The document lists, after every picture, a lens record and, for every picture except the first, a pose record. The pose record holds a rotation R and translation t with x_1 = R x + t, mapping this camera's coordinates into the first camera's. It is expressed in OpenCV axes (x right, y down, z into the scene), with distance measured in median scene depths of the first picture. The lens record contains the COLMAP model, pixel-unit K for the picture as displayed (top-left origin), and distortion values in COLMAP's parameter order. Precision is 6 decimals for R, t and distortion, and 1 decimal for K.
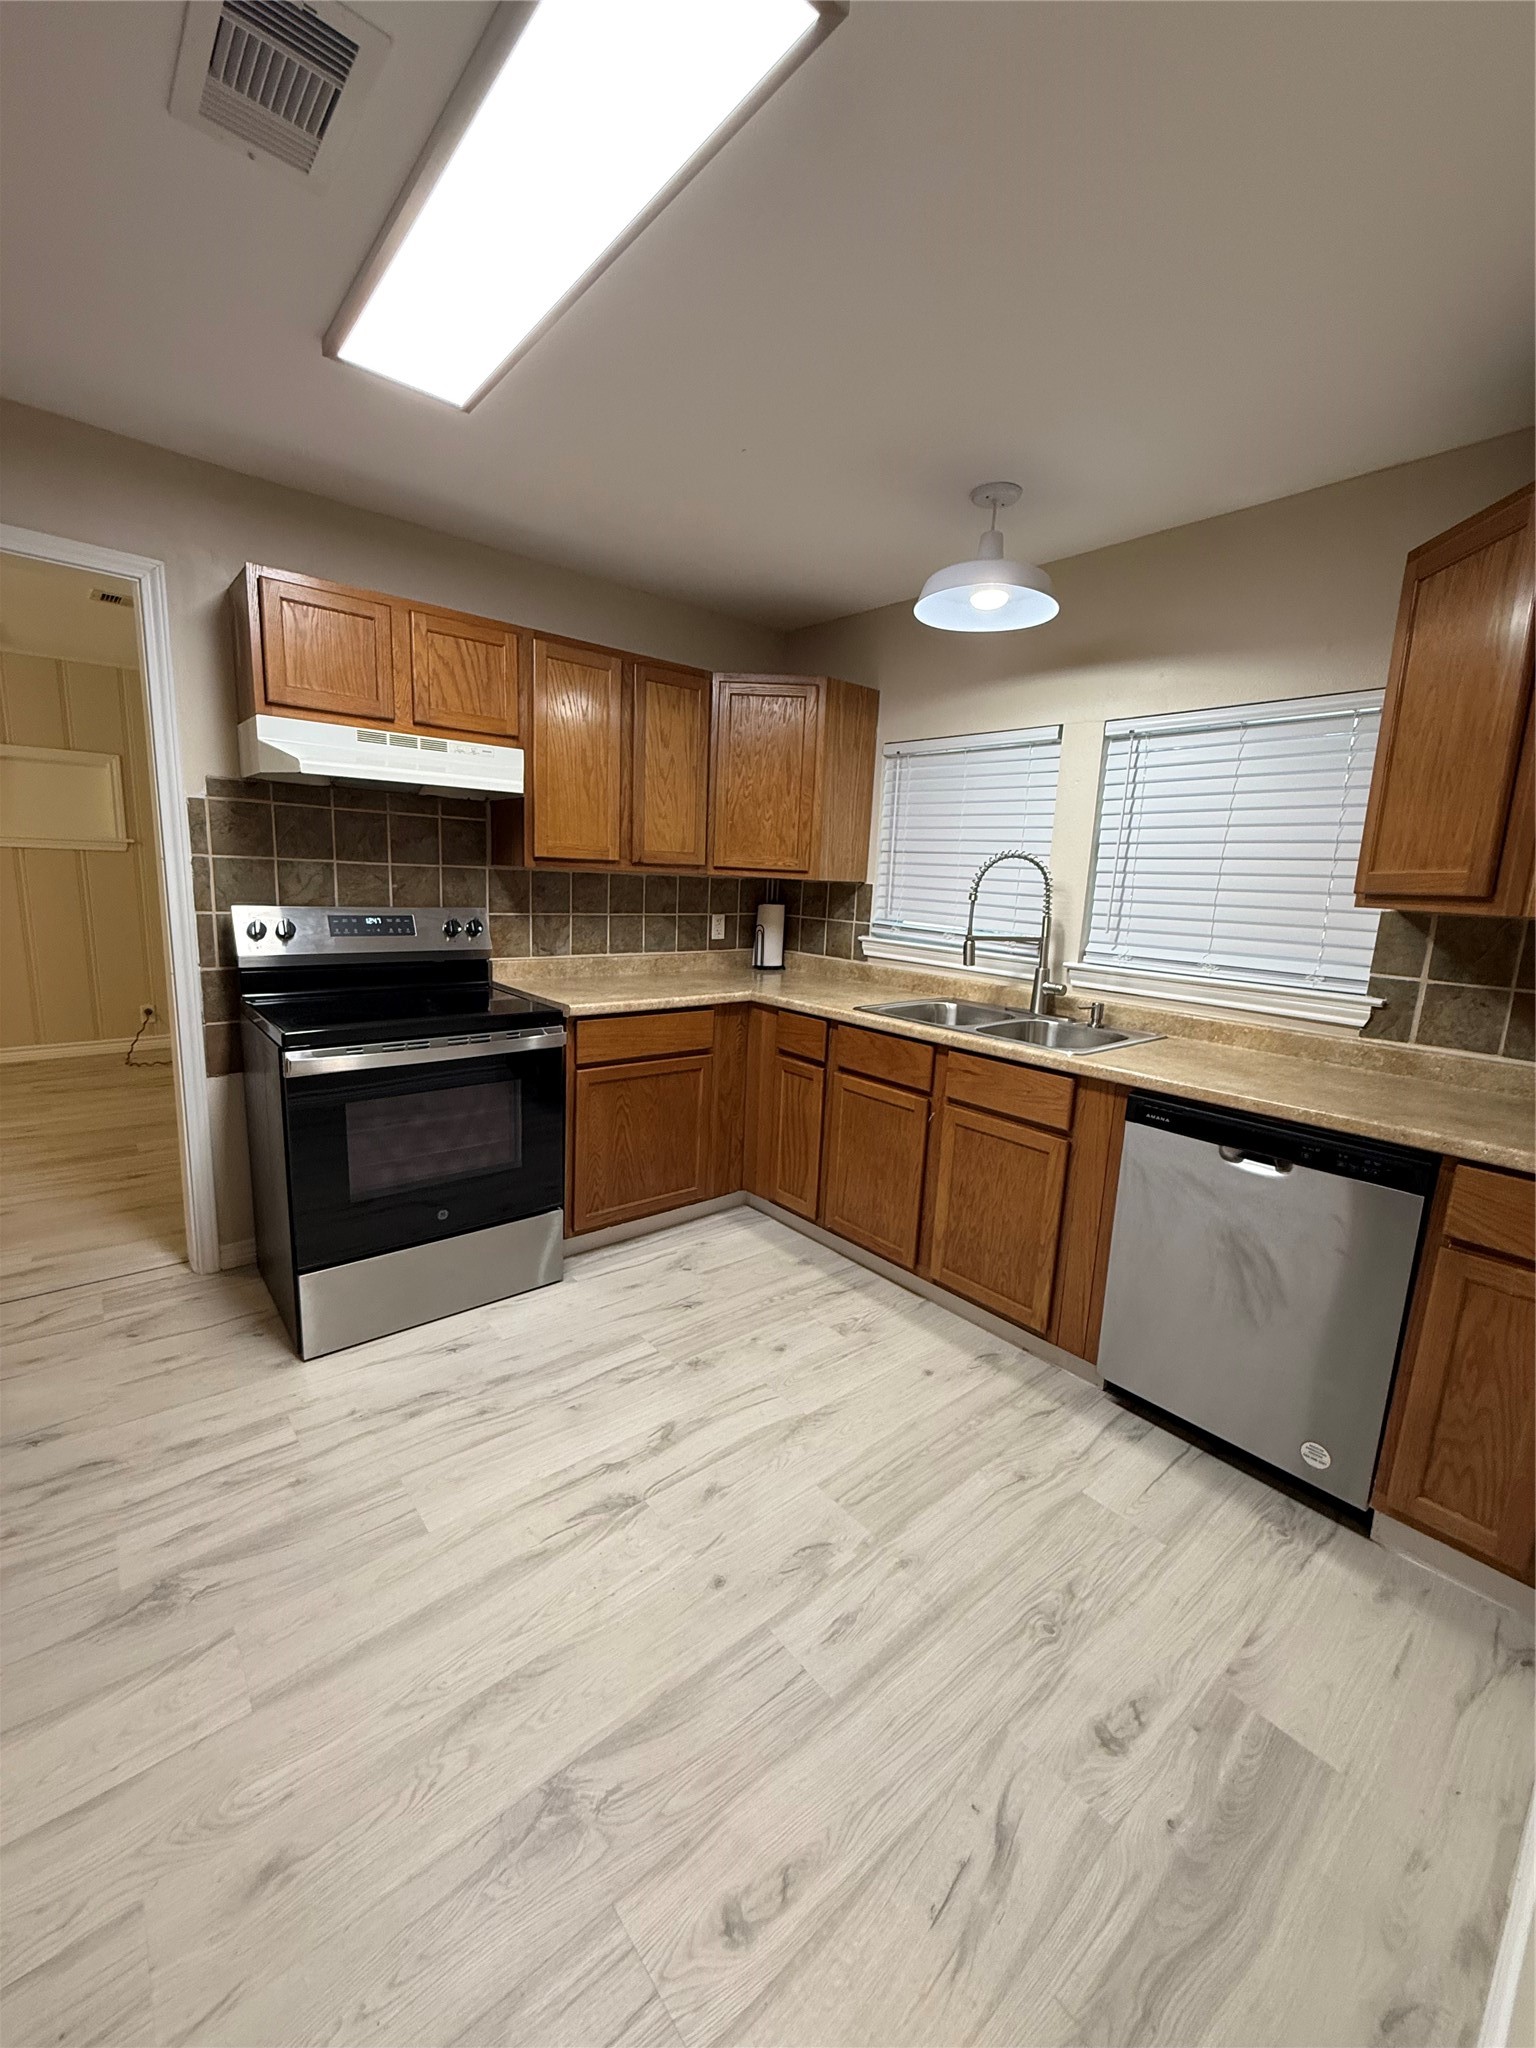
lens RADIAL K [[809.8, 0, 768.0], [0, 809.8, 1024.0], [0, 0, 1]] dist [-0.000934, -0.000051]
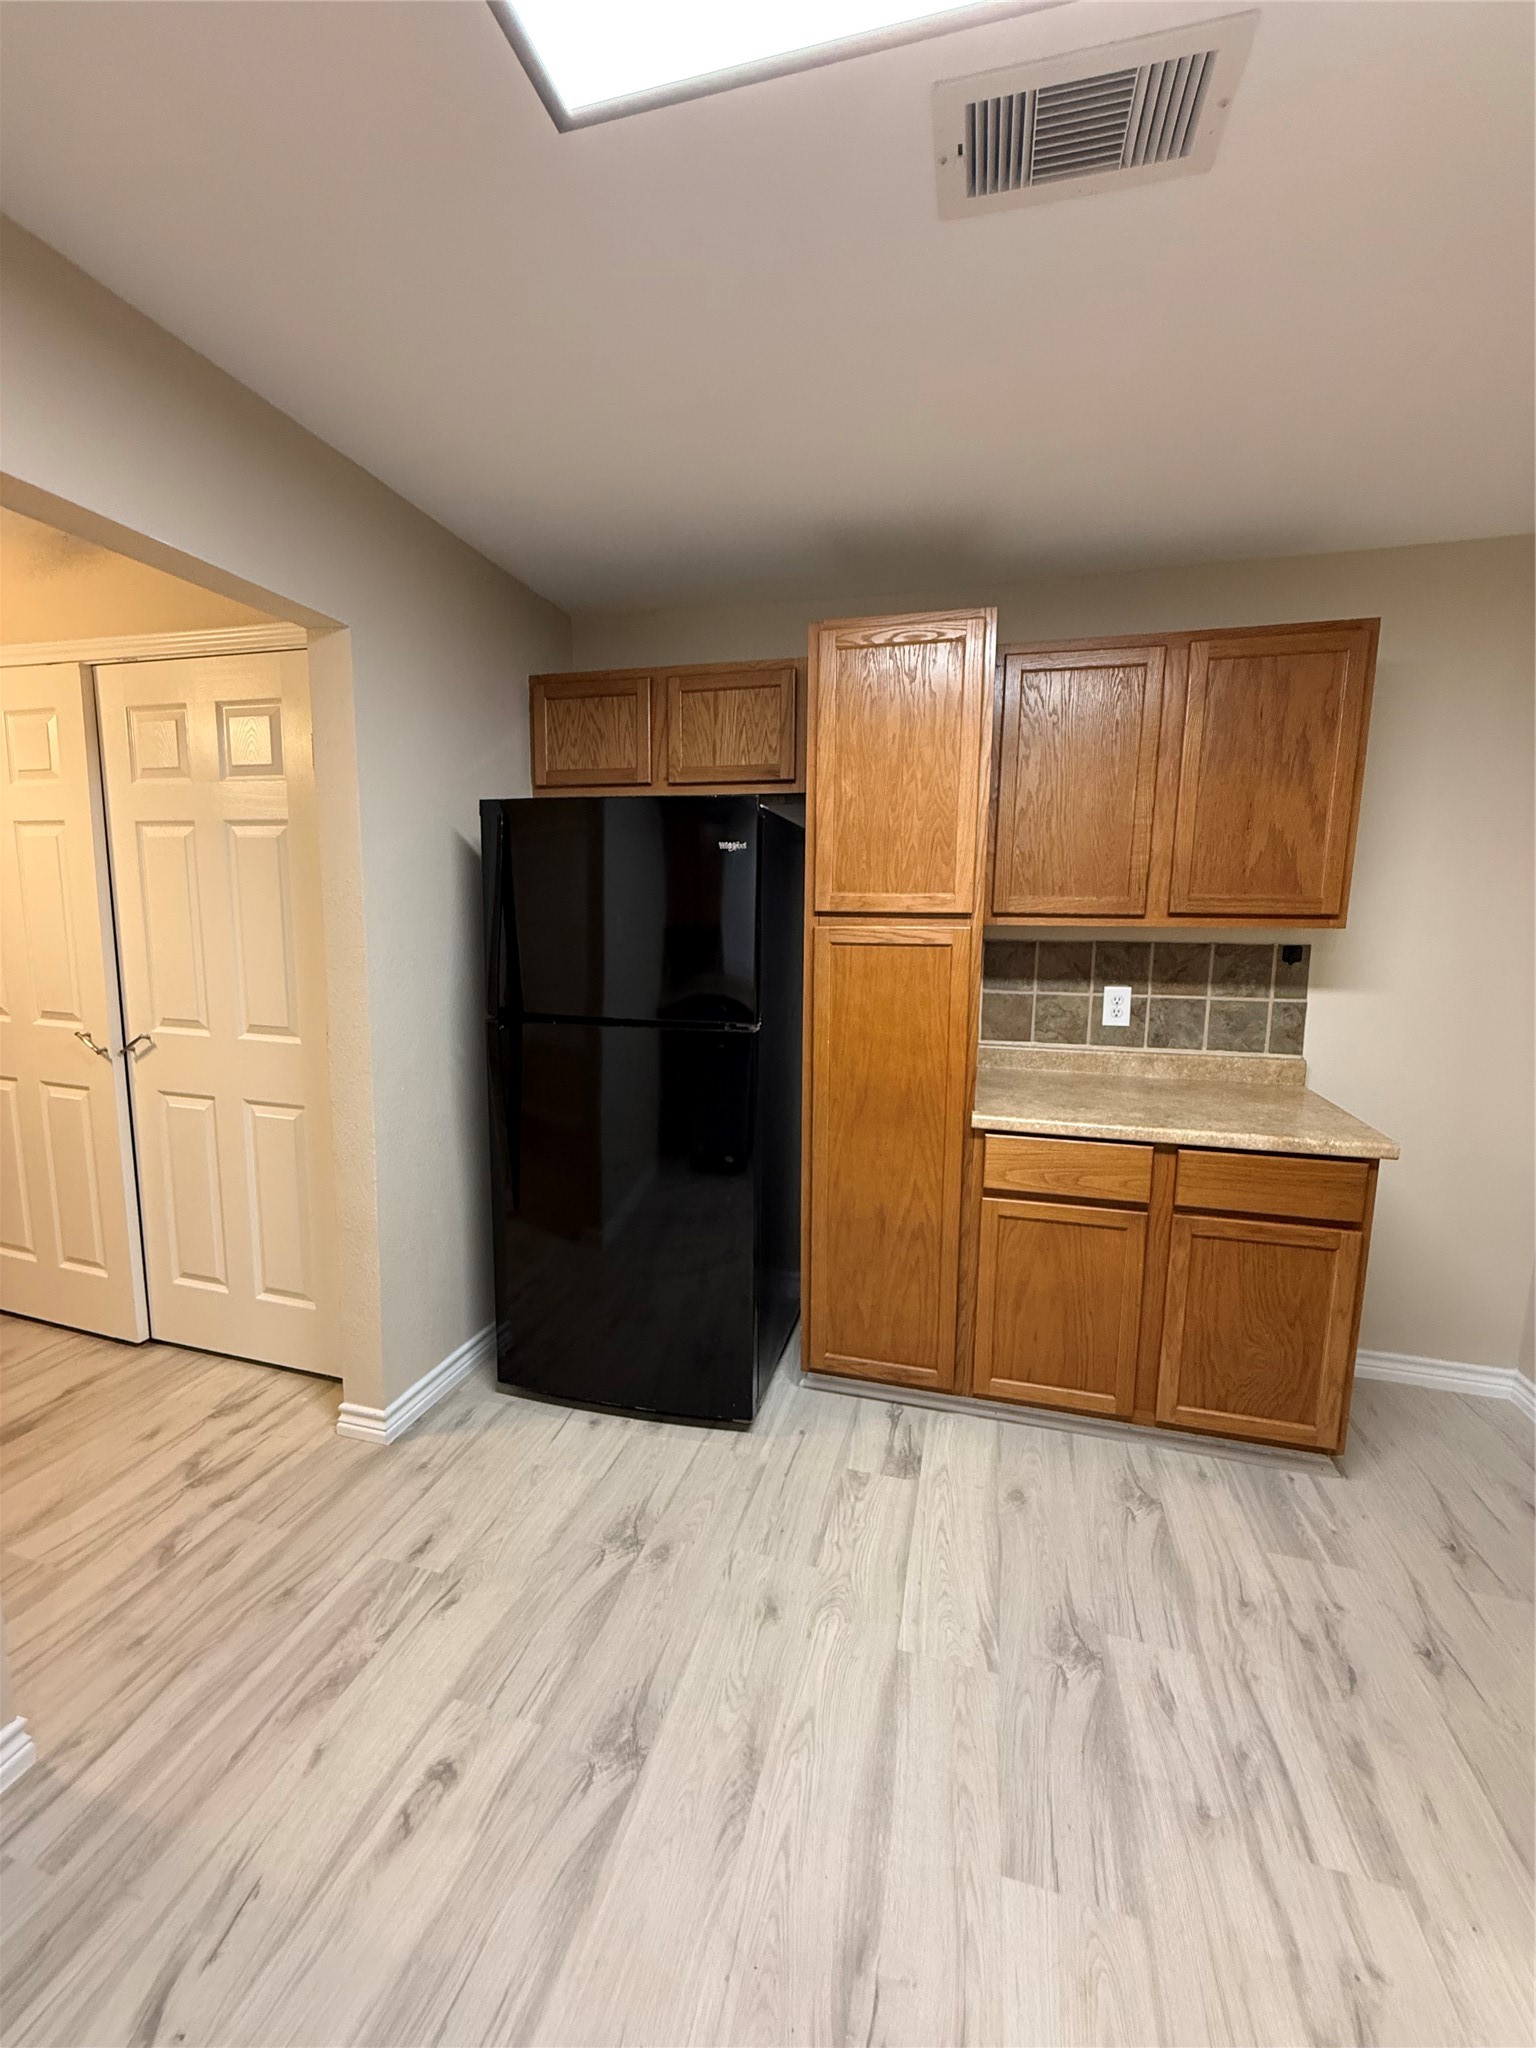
lens RADIAL K [[809.8, 0, 768.0], [0, 809.8, 1024.0], [0, 0, 1]] dist [-0.000934, -0.000051]
pose [[-0.820510, 0.025173, -0.571078, 0.182716], [-0.154258, 0.952216, 0.263608, -0.317741], [0.550426, 0.304386, -0.777419, 1.475034]]
